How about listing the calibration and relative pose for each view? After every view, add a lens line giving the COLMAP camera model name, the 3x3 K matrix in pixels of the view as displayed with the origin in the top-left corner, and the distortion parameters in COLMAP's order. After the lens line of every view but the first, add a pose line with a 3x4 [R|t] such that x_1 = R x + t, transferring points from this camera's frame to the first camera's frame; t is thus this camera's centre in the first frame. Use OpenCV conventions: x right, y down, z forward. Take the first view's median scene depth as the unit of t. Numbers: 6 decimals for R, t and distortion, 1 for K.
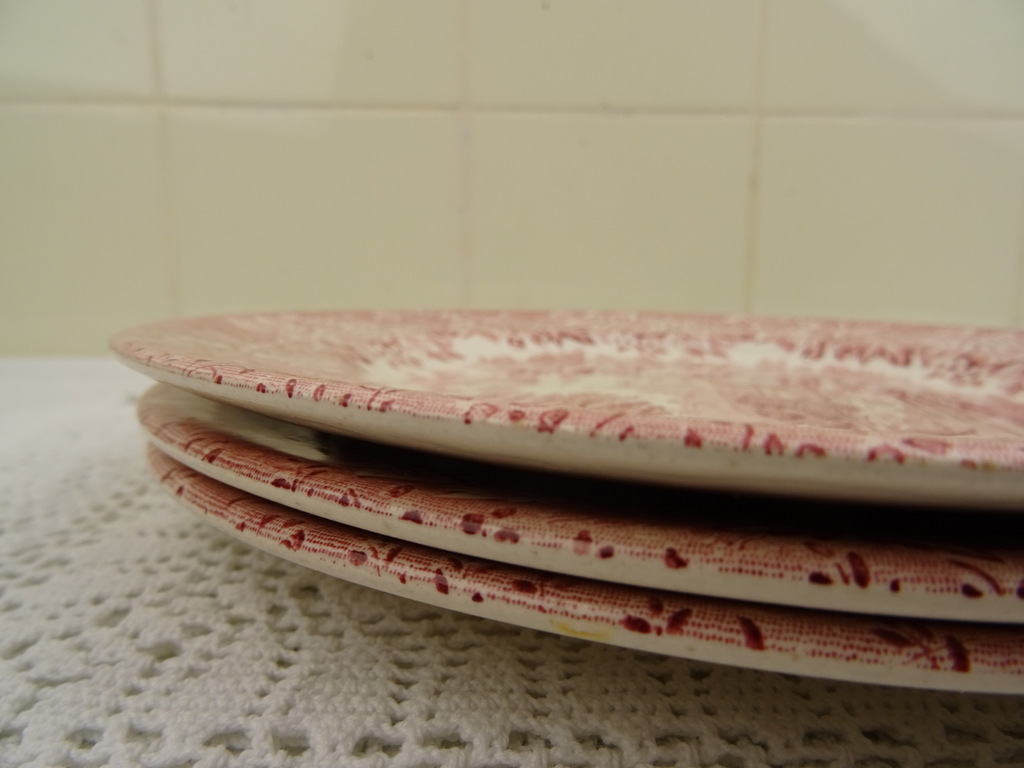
lens RADIAL K [[718.5, 0, 506.5], [0, 718.5, 396.6], [0, 0, 1]] dist [-0.008381, -0.007820]
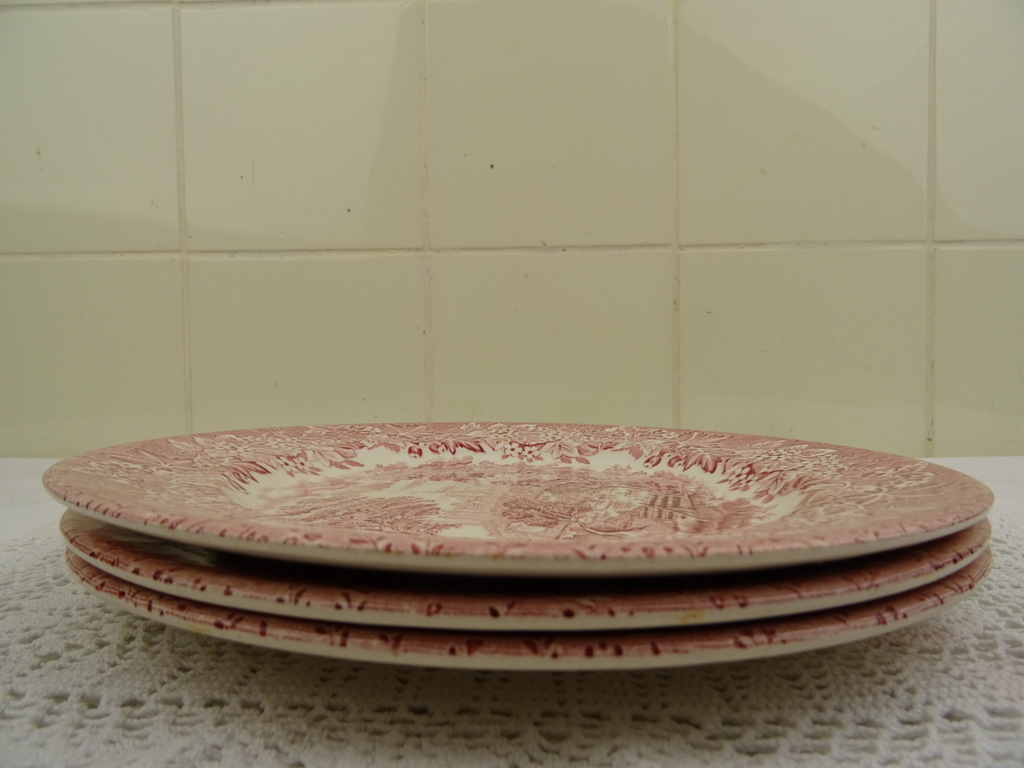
lens RADIAL K [[728.5, 0, 508.6], [0, 728.5, 388.5], [0, 0, 1]] dist [0.006920, -0.020047]
pose [[0.995948, -0.007792, -0.089598, 0.719594], [-0.003900, 0.991562, -0.129576, -0.051367], [0.089852, 0.129400, 0.987513, -0.642877]]
